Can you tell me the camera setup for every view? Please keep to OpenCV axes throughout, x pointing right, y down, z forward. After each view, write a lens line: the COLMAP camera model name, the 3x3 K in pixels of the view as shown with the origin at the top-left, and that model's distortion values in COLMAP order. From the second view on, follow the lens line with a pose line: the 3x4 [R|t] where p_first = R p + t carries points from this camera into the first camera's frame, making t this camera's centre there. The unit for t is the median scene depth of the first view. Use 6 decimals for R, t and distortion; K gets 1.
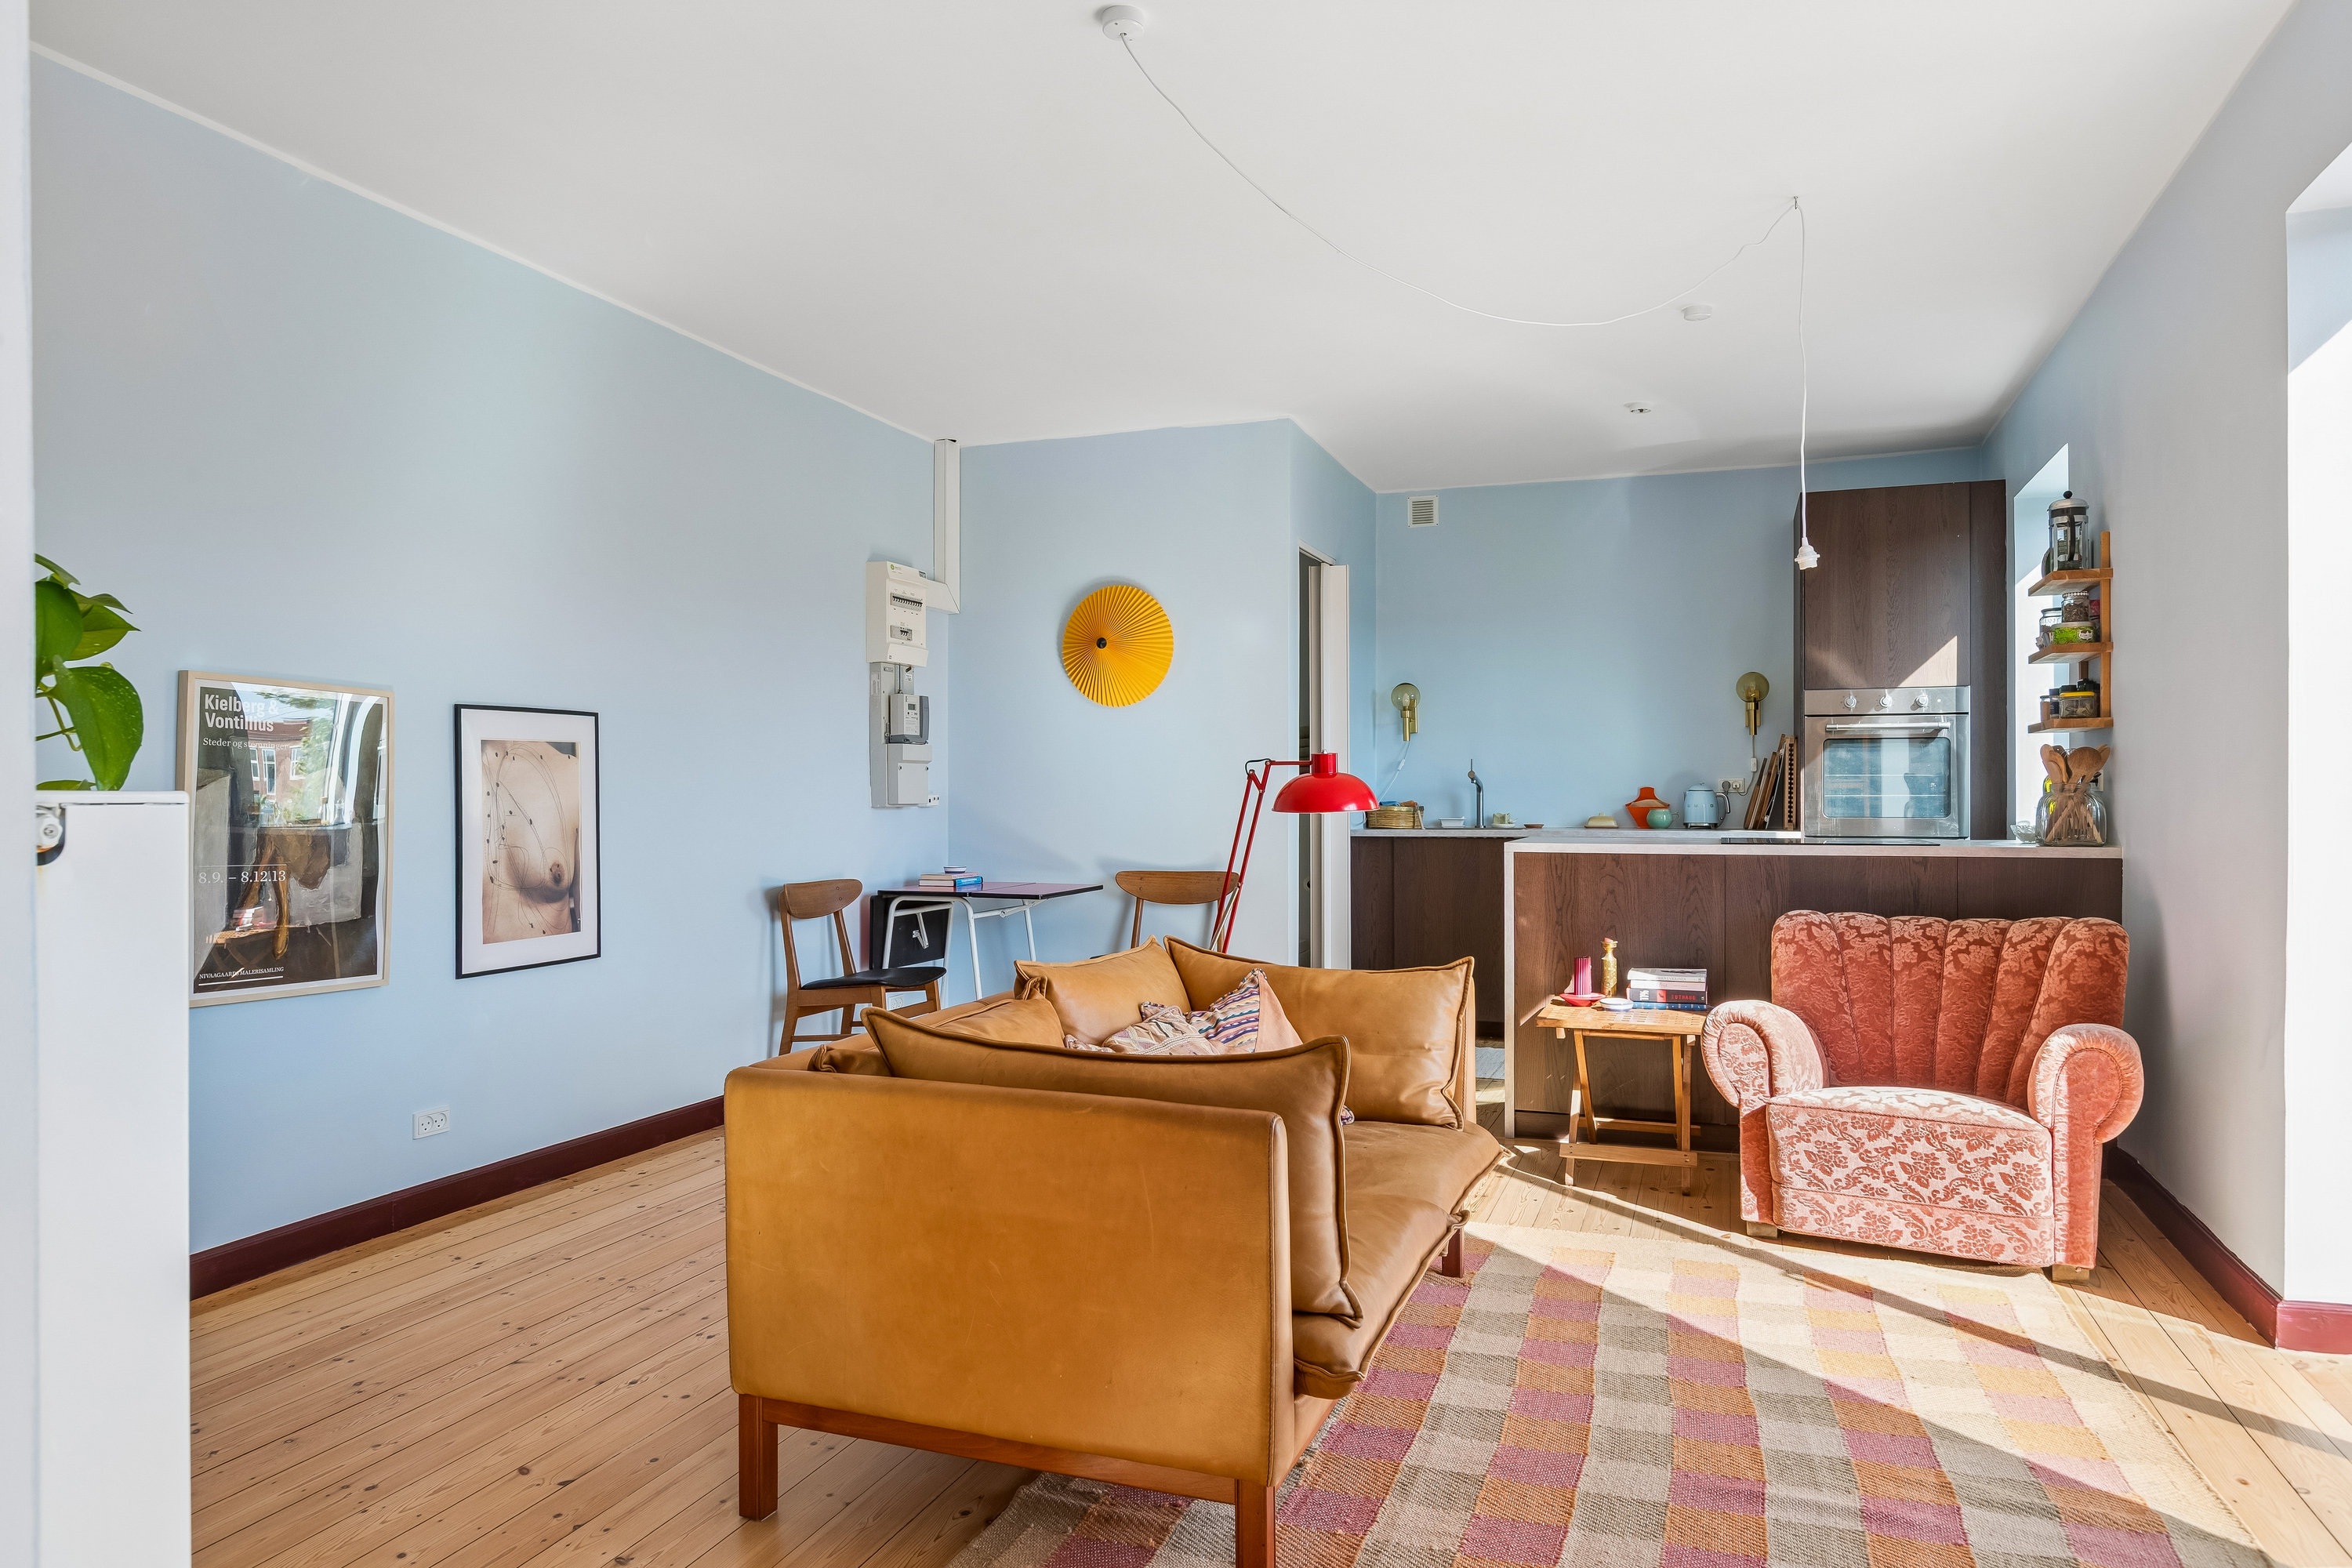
lens RADIAL K [[1479.1, 0, 1157.3], [0, 1479.1, 801.8], [0, 0, 1]] dist [-0.005008, 0.000608]
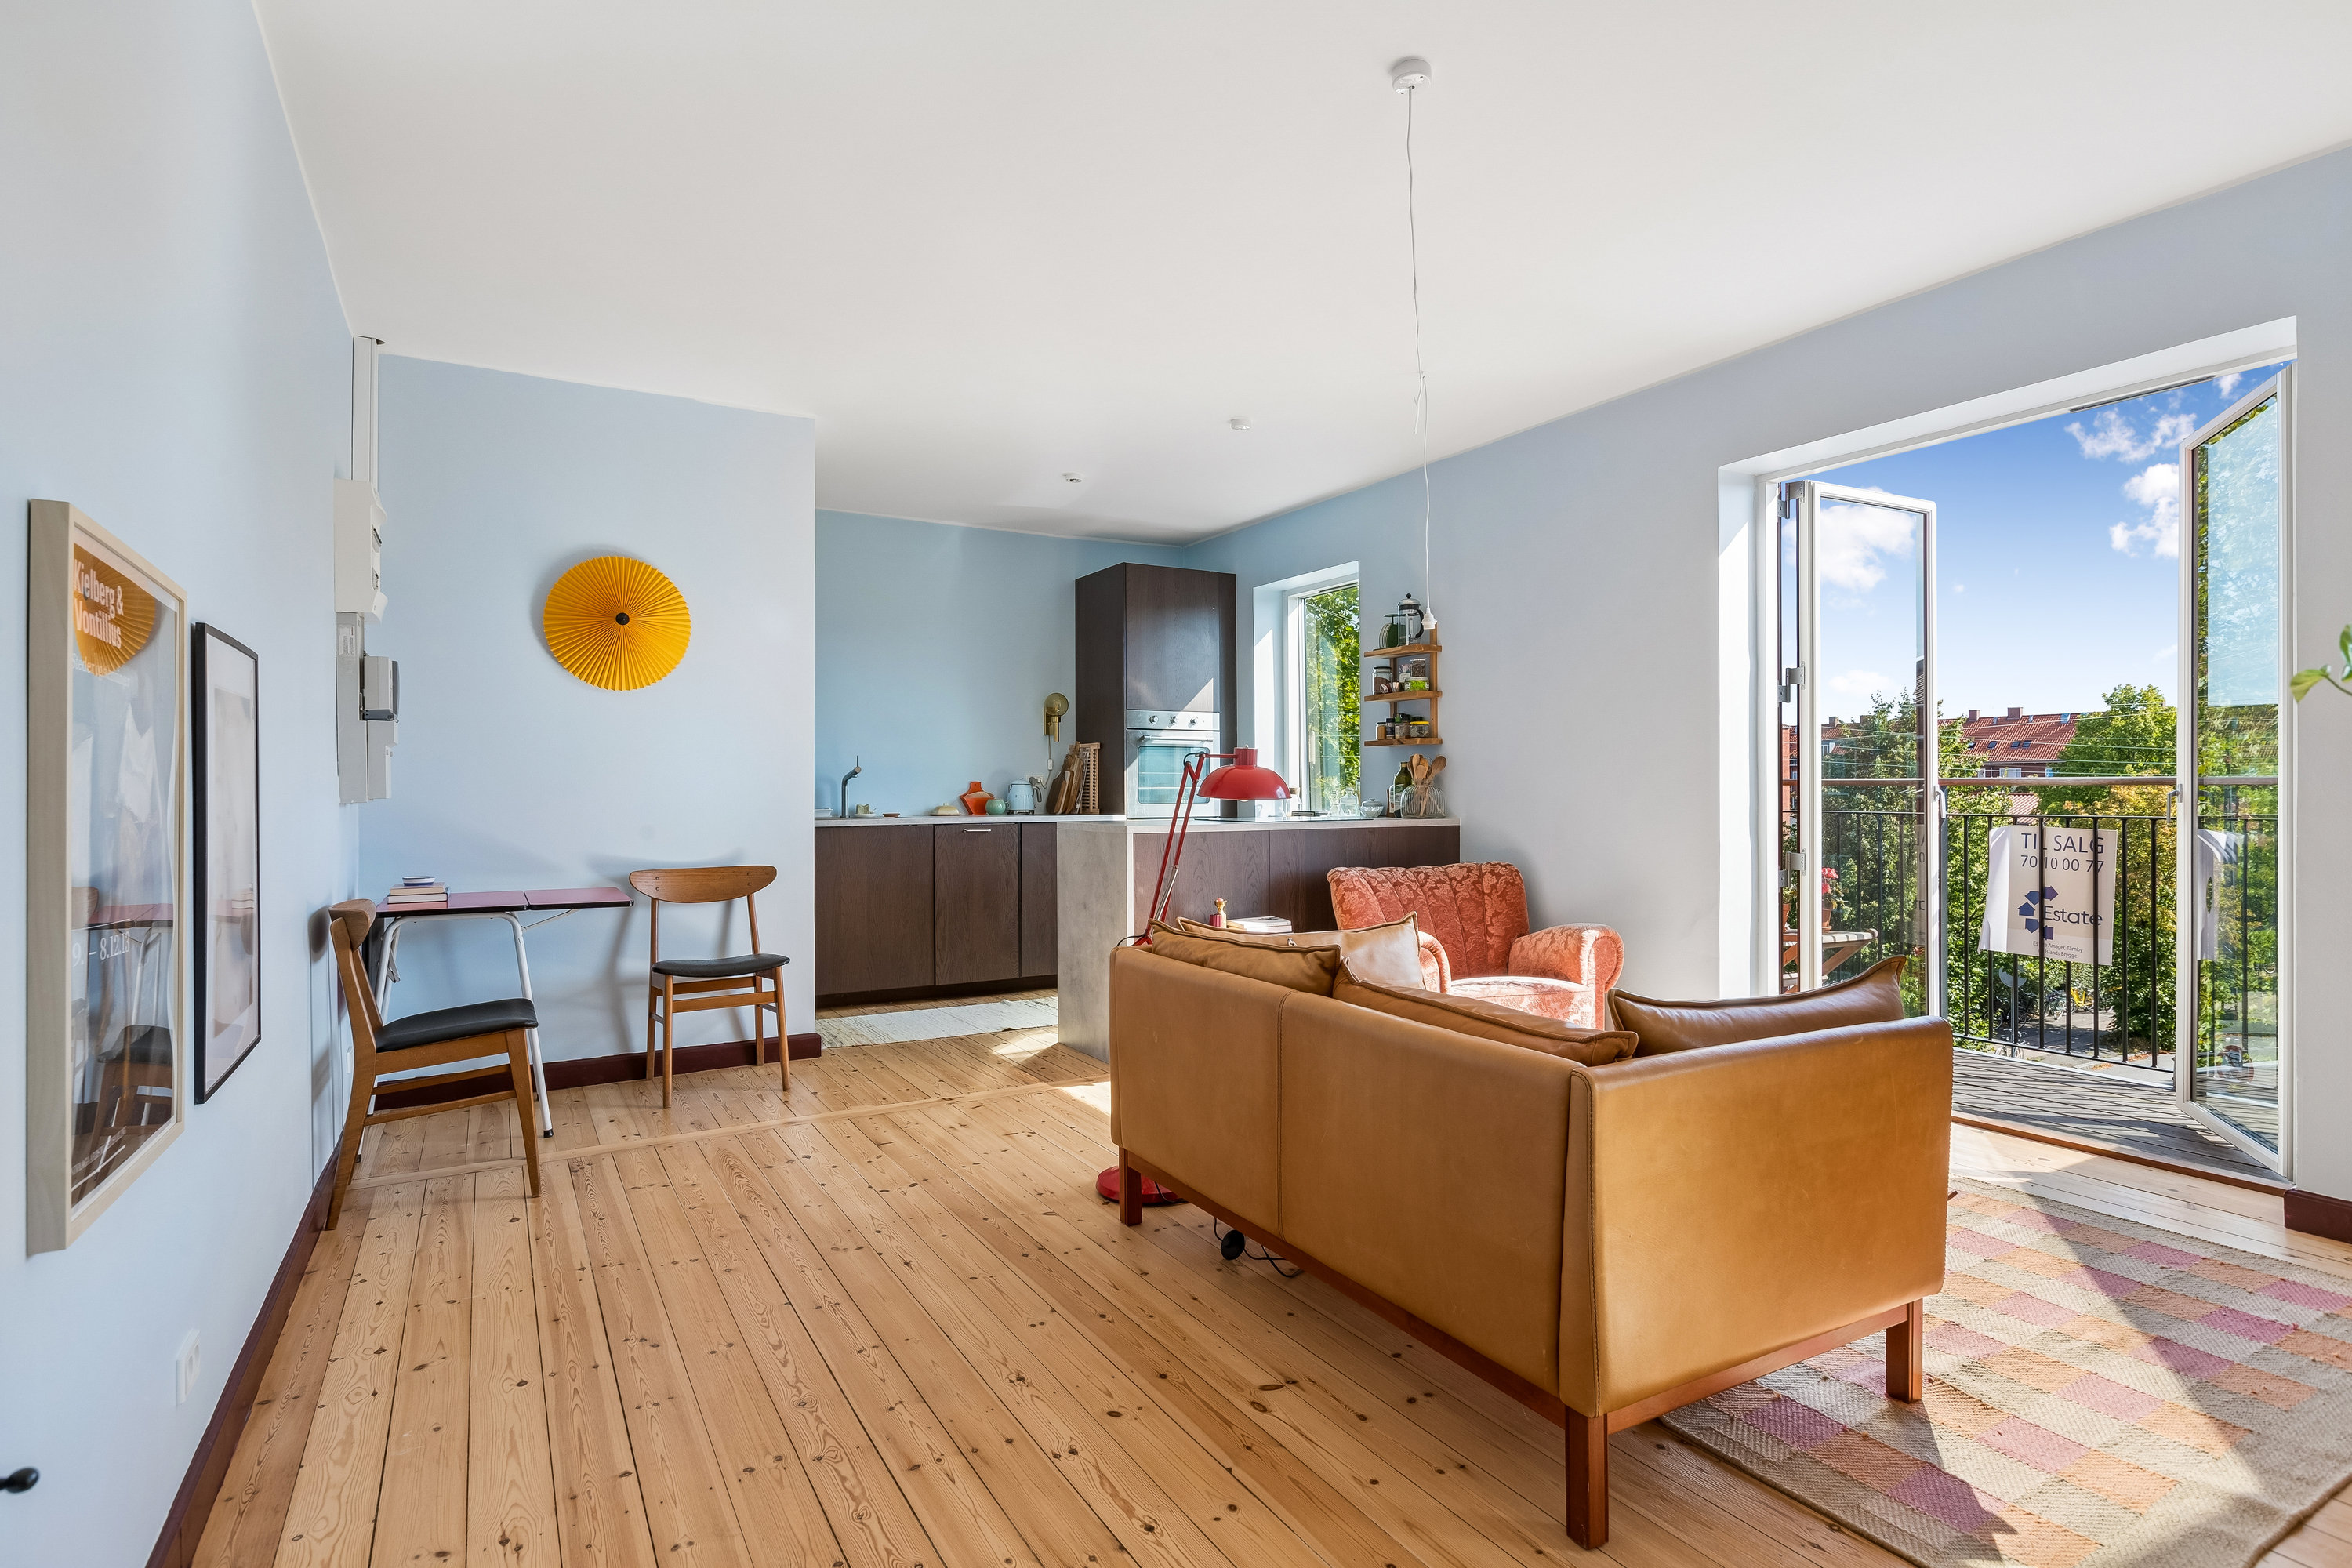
lens RADIAL K [[1221.5, 0, 1174.4], [0, 1221.5, 775.0], [0, 0, 1]] dist [-0.000220, -0.000646]
pose [[0.636098, 0.008688, 0.771559, -0.576407], [0.005253, 0.999865, -0.015590, 0.002136], [-0.771590, 0.013969, 0.635967, 0.387289]]
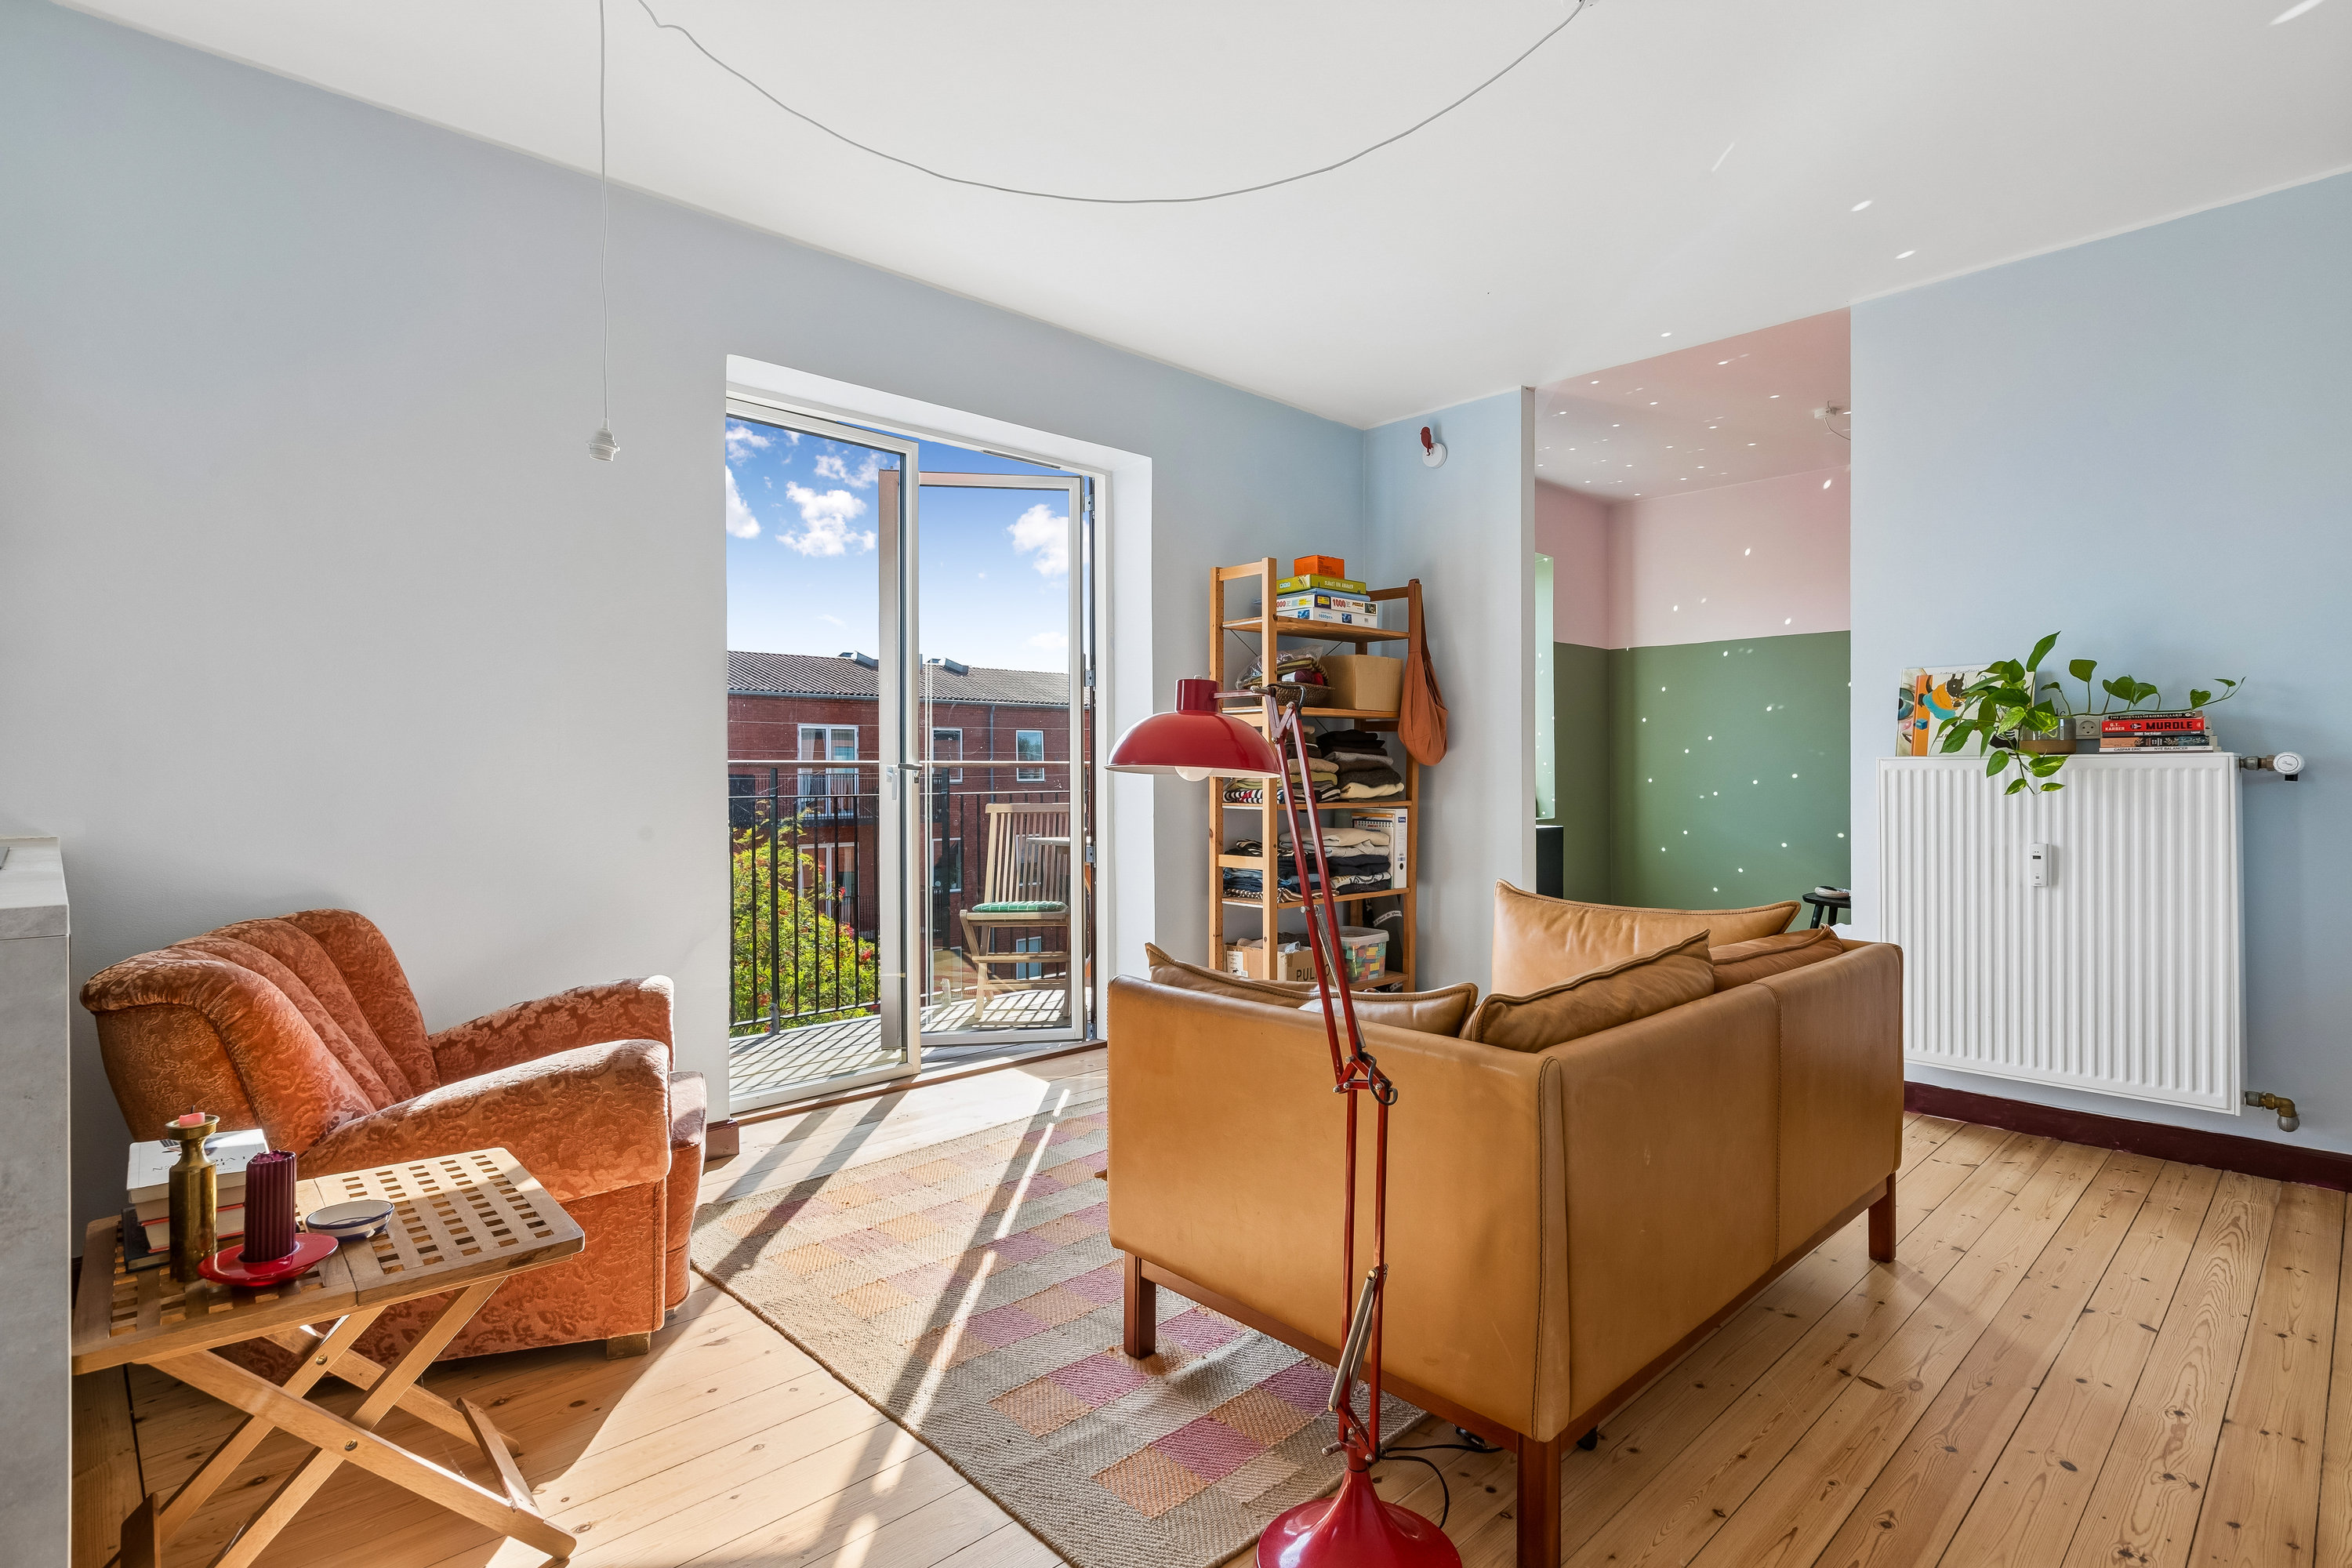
lens RADIAL K [[1160.0, 0, 1215.9], [0, 1160.0, 793.0], [0, 0, 1]] dist [-0.005084, 0.000374]
pose [[-0.906512, 0.000200, 0.422181, -0.083899], [0.007878, 0.999834, 0.016442, 0.005195], [-0.422107, 0.018230, -0.906363, 1.260103]]
